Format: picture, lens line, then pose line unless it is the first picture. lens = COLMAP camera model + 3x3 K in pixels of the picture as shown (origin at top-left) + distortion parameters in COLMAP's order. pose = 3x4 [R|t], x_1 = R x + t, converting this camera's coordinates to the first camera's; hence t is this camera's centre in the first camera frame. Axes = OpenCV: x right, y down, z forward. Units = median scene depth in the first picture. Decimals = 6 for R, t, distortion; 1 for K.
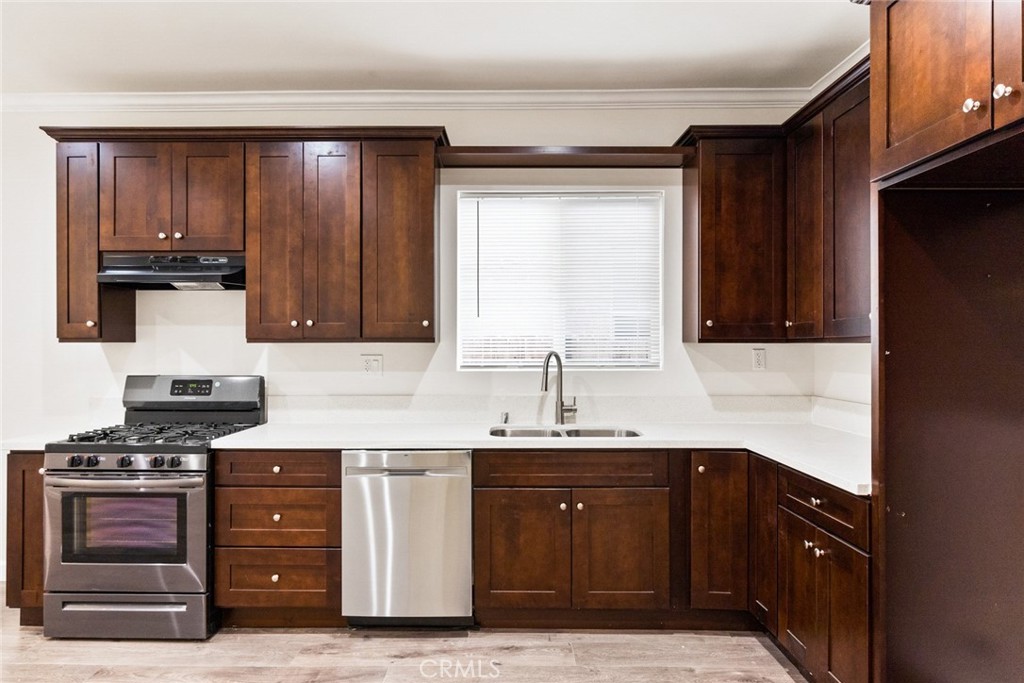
lens RADIAL K [[595.9, 0, 503.9], [0, 595.9, 342.8], [0, 0, 1]] dist [0.000433, -0.003270]
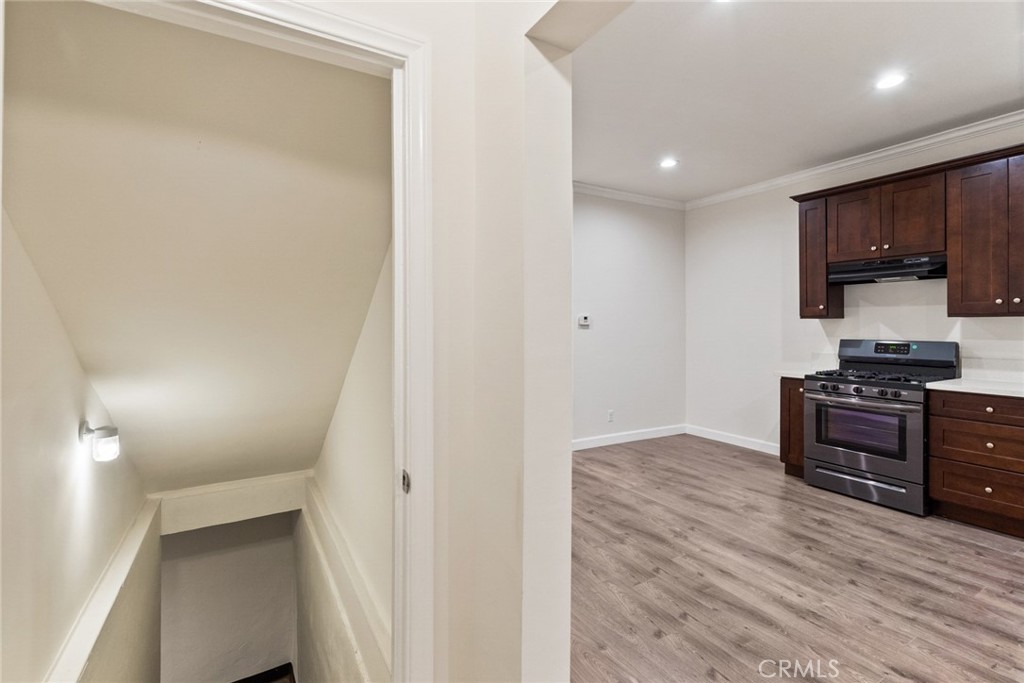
lens RADIAL K [[461.5, 0, 500.2], [0, 461.5, 325.9], [0, 0, 1]] dist [0.008445, 0.000144]
pose [[0.510089, -0.000612, -0.860122, -0.034650], [0.004449, 0.999988, 0.001927, 0.013774], [0.860110, -0.004810, 0.510085, -0.443804]]
